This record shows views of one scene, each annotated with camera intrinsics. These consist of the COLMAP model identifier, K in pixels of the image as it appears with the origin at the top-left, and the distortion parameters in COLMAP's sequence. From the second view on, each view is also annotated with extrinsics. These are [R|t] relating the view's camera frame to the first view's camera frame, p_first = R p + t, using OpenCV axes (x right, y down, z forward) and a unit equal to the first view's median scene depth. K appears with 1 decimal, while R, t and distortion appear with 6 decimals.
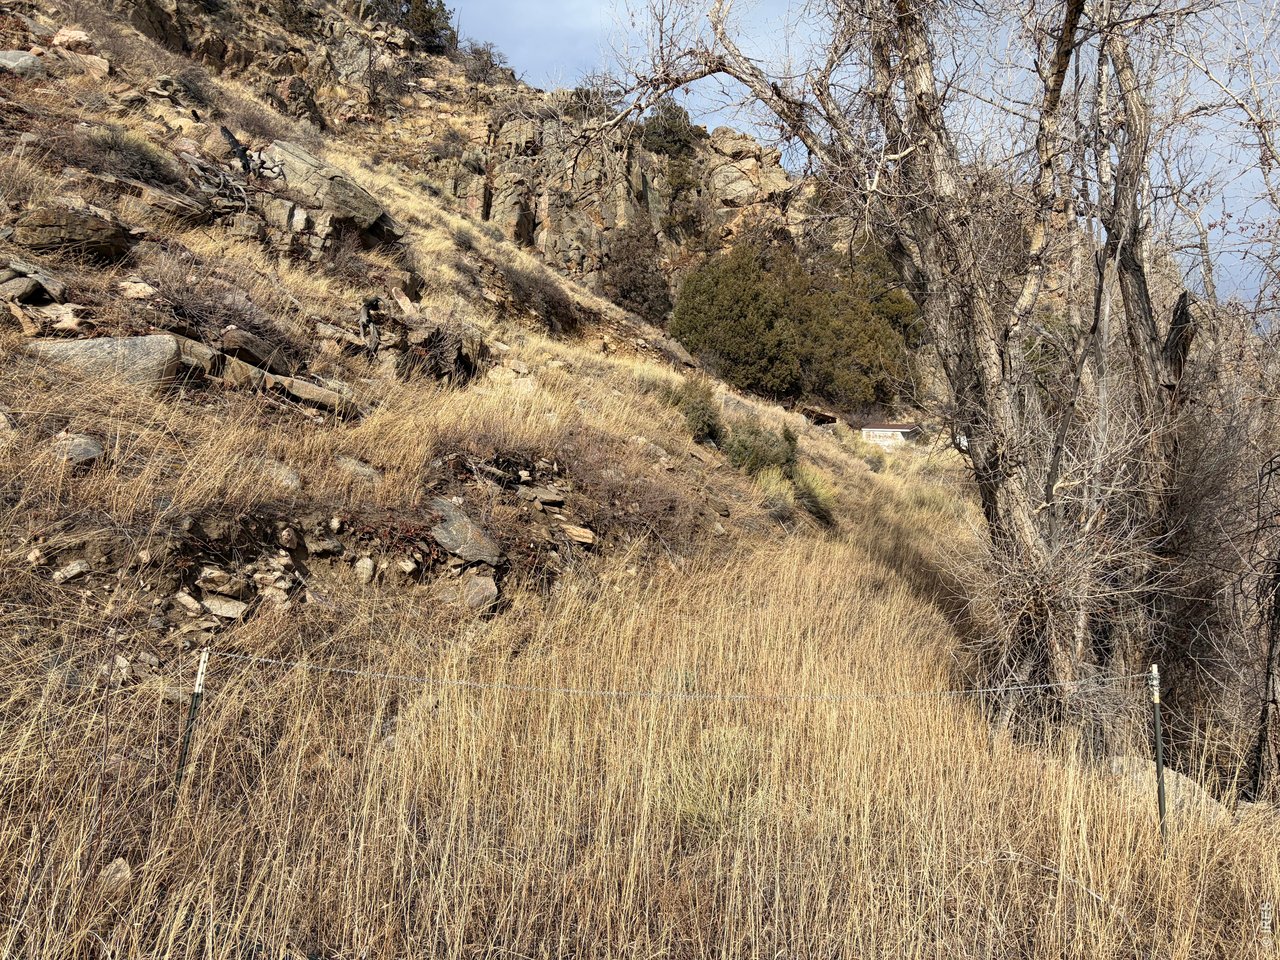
lens RADIAL K [[964.3, 0, 644.1], [0, 964.3, 482.7], [0, 0, 1]] dist [0.044942, -0.017813]
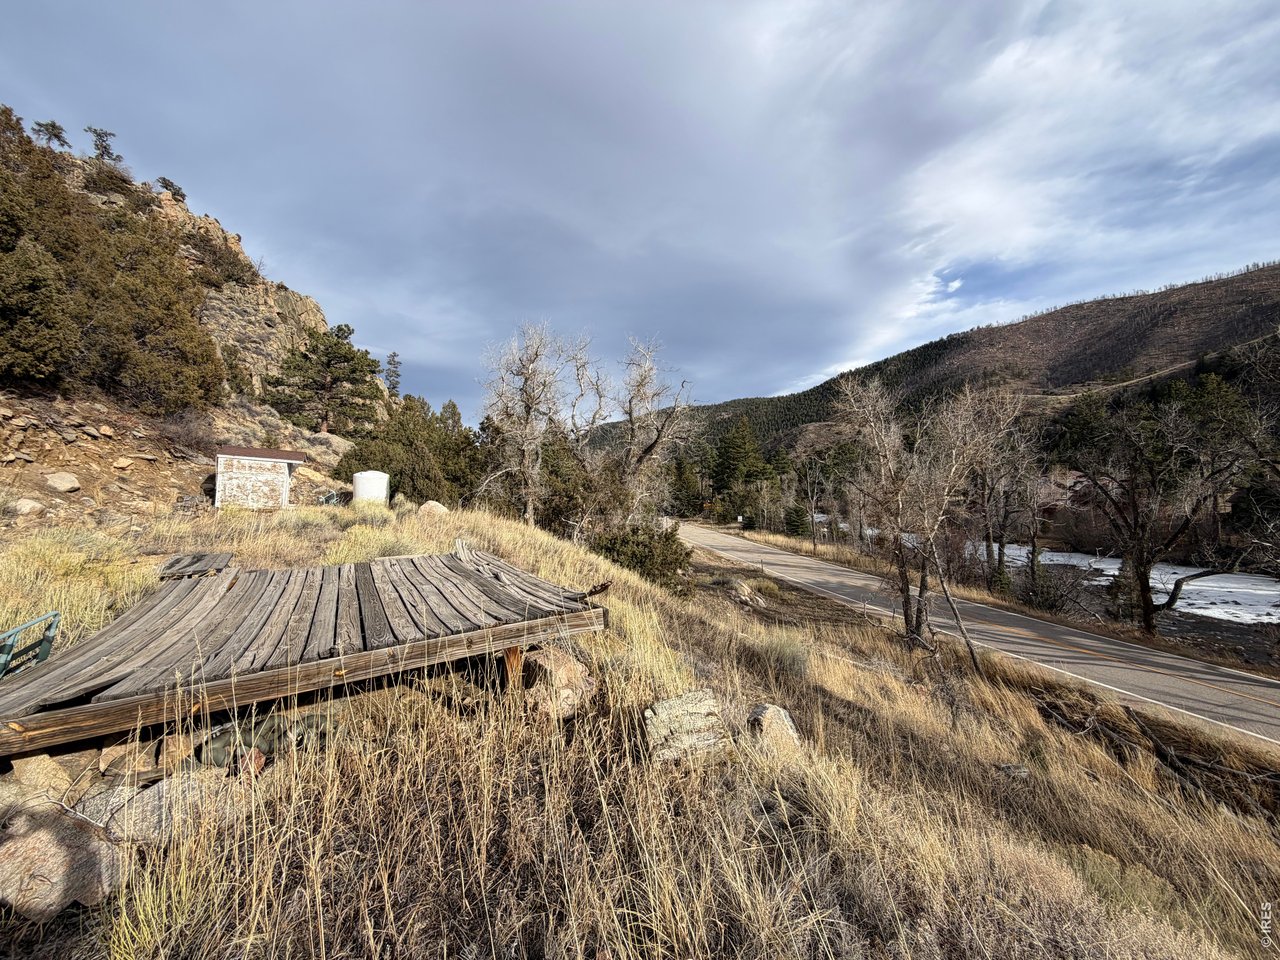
lens RADIAL K [[513.8, 0, 639.6], [0, 513.8, 467.1], [0, 0, 1]] dist [0.001872, -0.000642]
pose [[0.423759, -0.001476, 0.905774, 0.094999], [-0.055155, 0.998101, 0.027430, -0.278138], [-0.904094, -0.061582, 0.422873, 2.208397]]
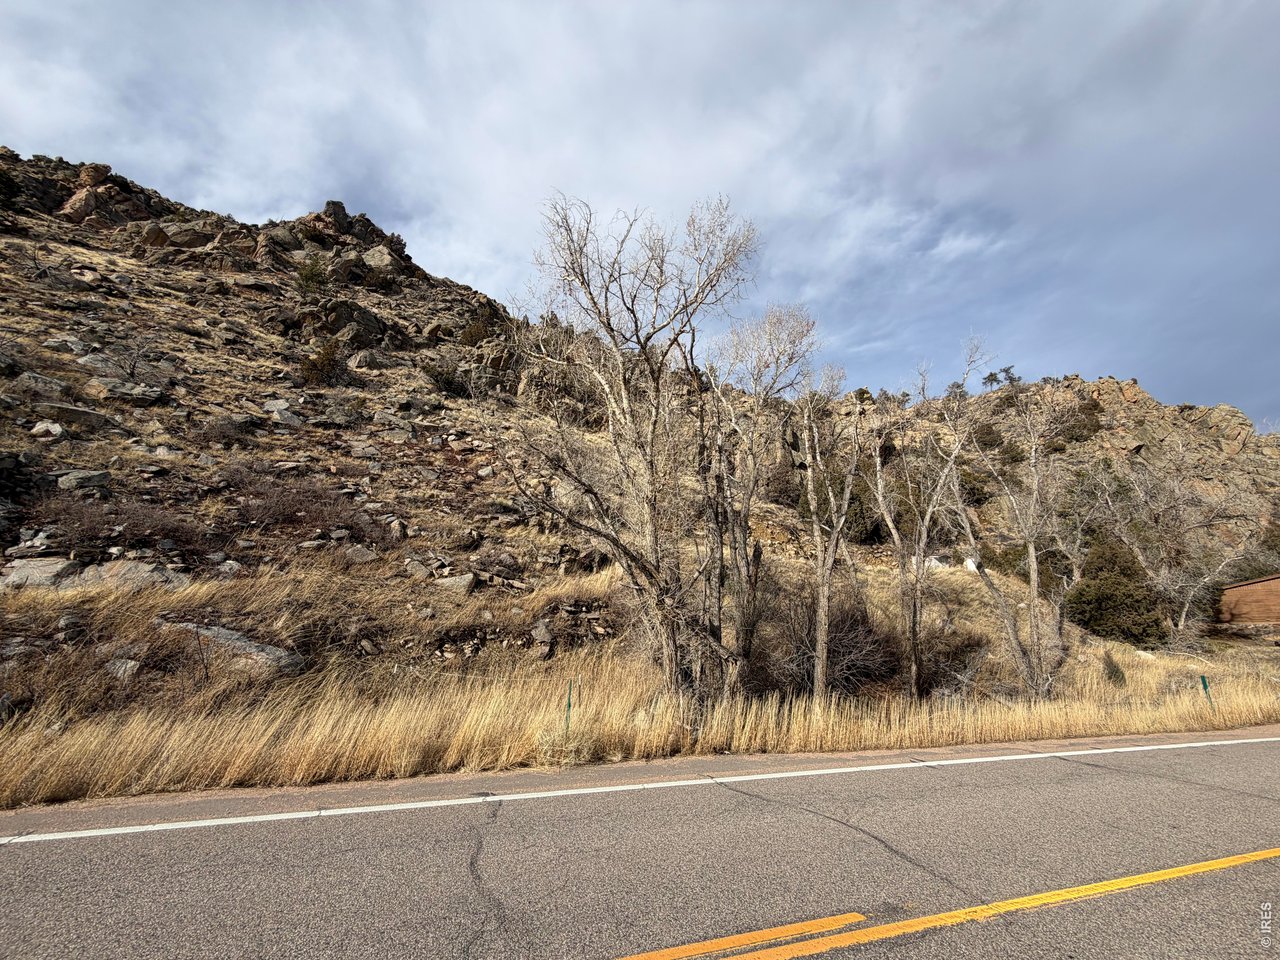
lens RADIAL K [[510.0, 0, 634.5], [0, 510.0, 482.5], [0, 0, 1]] dist [0.002661, -0.001025]
pose [[0.899165, -0.124159, -0.419628, 0.673335], [0.038245, 0.977533, -0.207282, -0.053805], [0.435936, 0.170332, 0.883712, -0.337648]]
